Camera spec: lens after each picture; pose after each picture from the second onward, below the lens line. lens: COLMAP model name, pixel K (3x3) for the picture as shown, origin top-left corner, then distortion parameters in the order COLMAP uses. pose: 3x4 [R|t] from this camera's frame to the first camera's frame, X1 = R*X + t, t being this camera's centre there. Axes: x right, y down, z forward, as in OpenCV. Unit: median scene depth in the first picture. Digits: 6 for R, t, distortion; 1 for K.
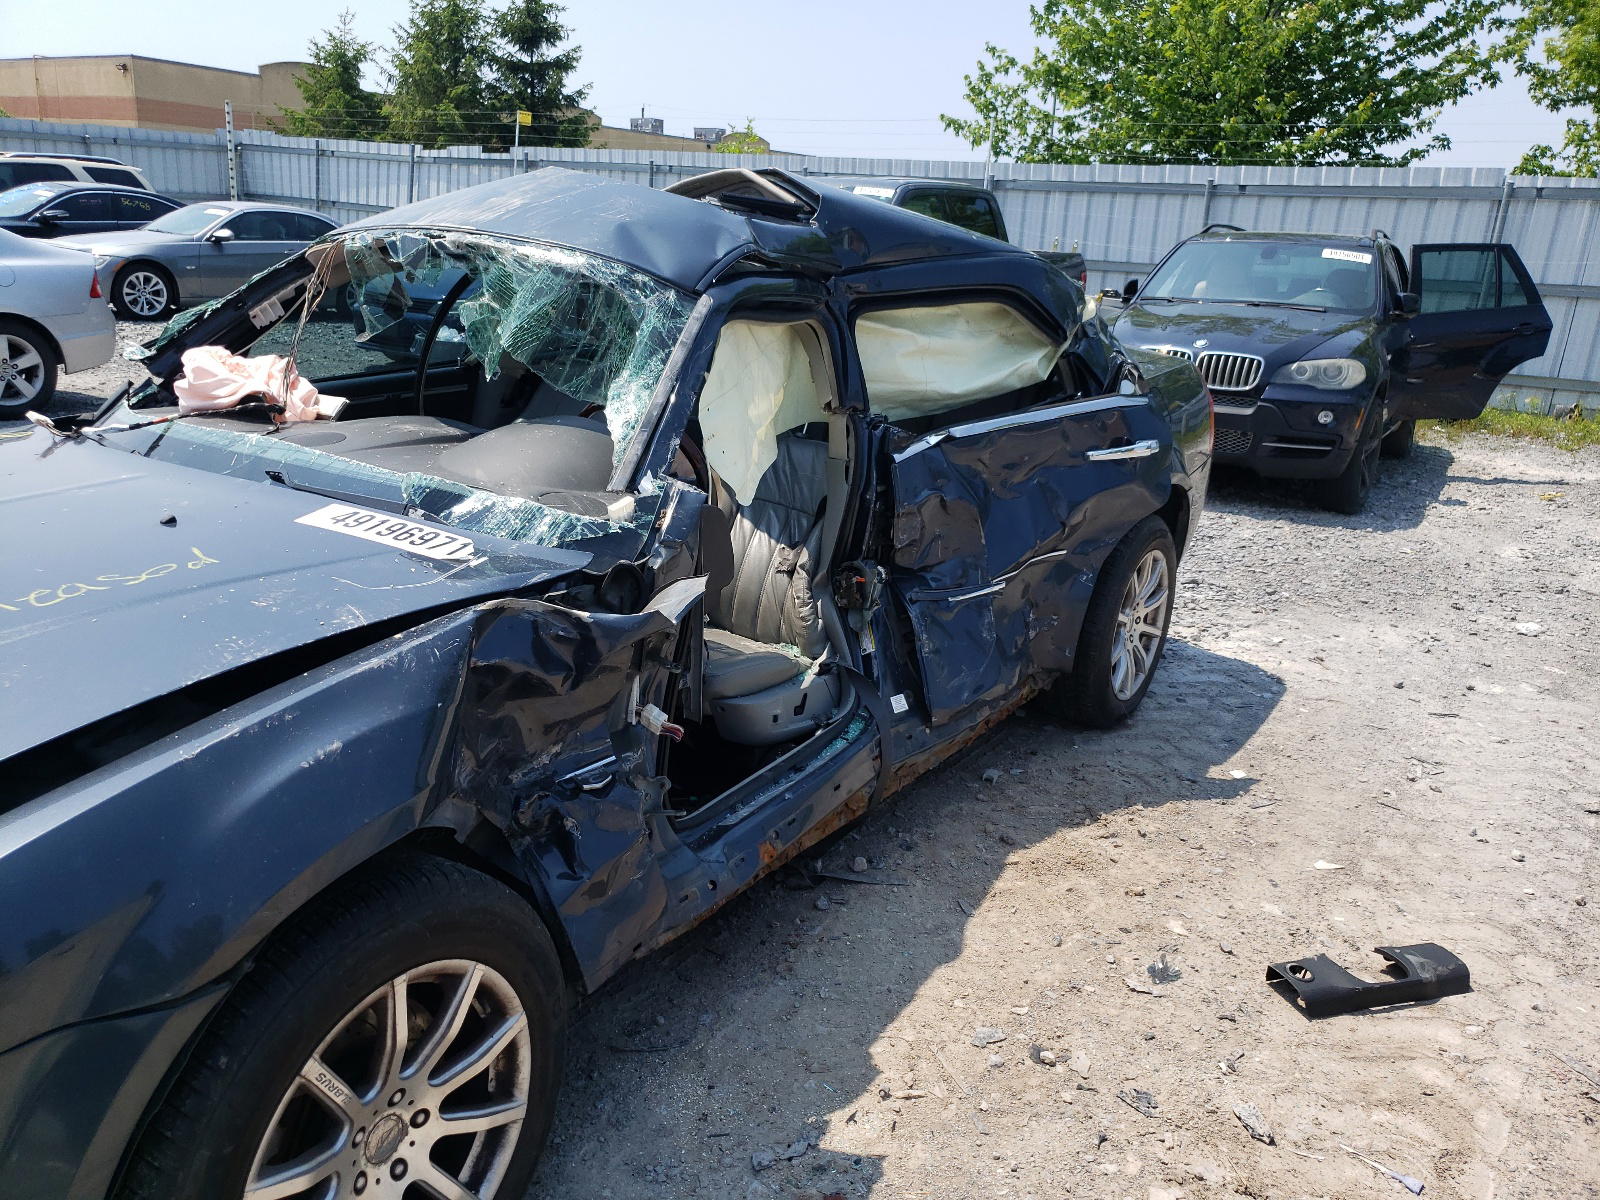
lens RADIAL K [[1212.9, 0, 800.0], [0, 1212.9, 600.0], [0, 0, 1]] dist [0.029845, 0.015280]
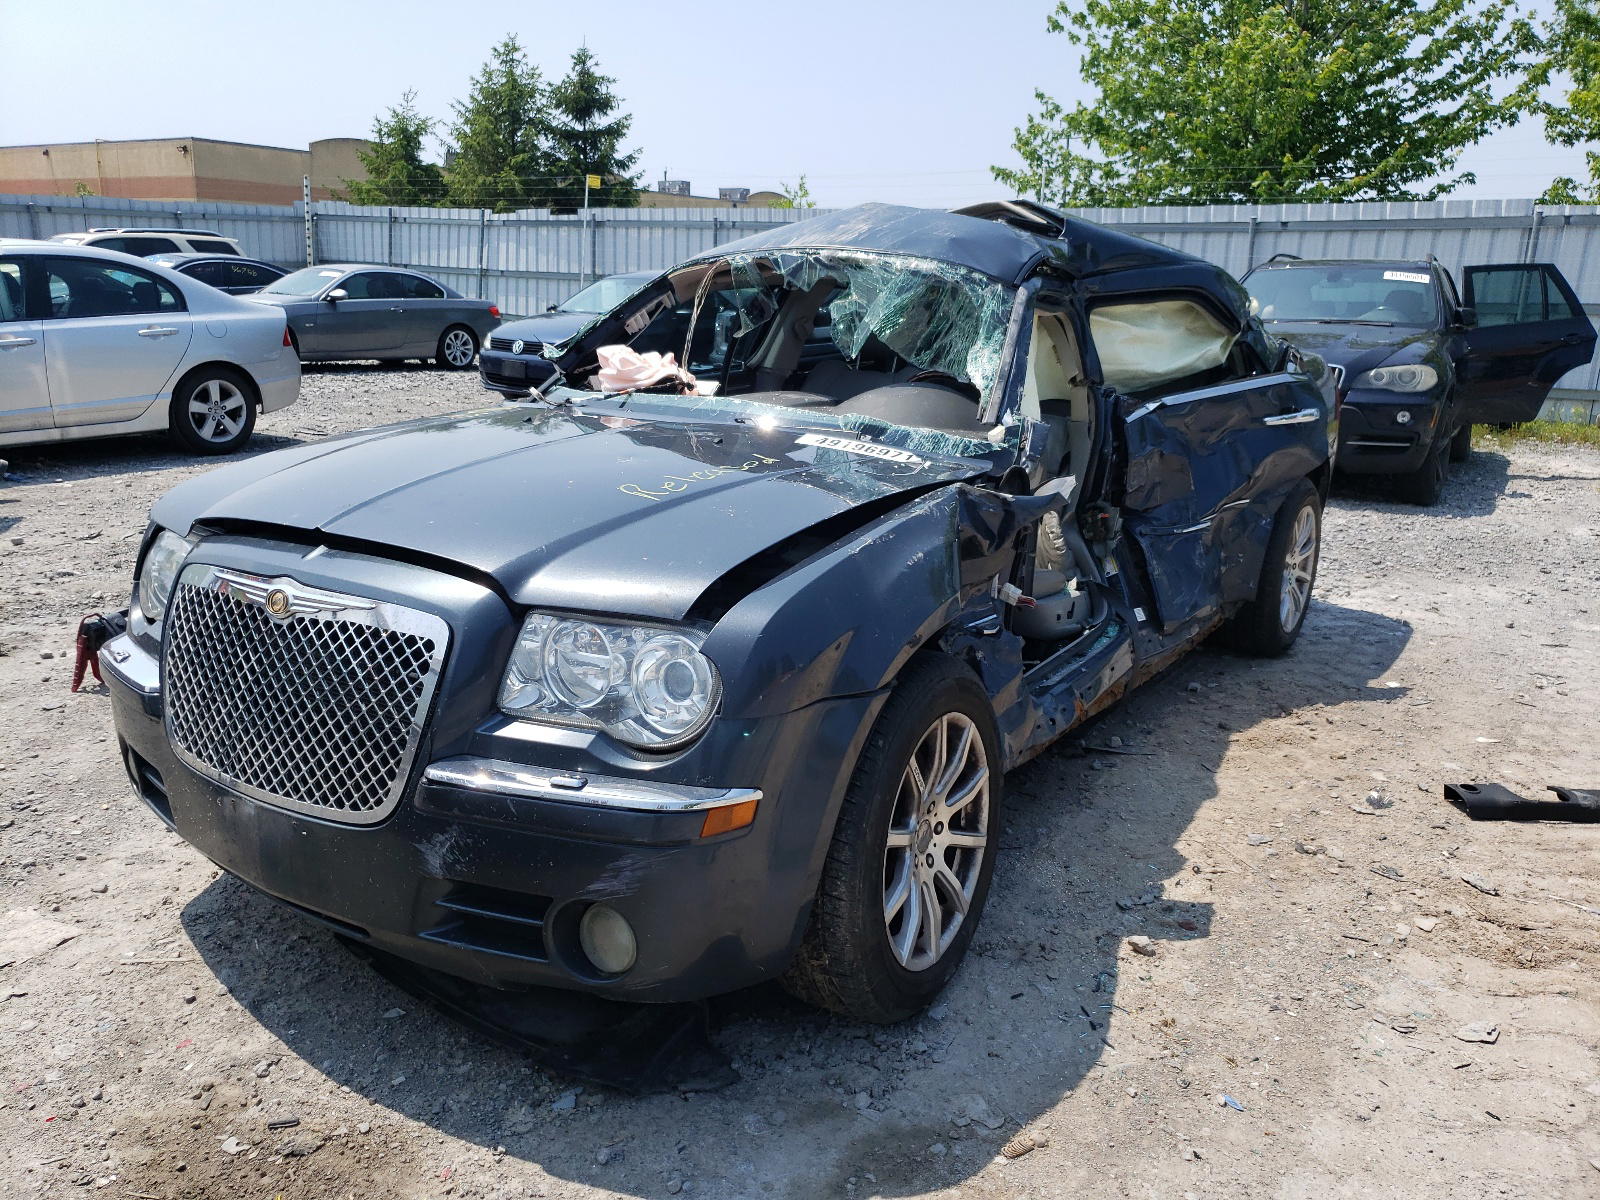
lens RADIAL K [[1238.4, 0, 799.7], [0, 1238.4, 565.3], [0, 0, 1]] dist [-0.034940, 0.121218]
pose [[0.999627, -0.025233, -0.010478, -0.168931], [0.024429, 0.997192, -0.070787, 0.078264], [0.012235, 0.070504, 0.997436, -0.185669]]
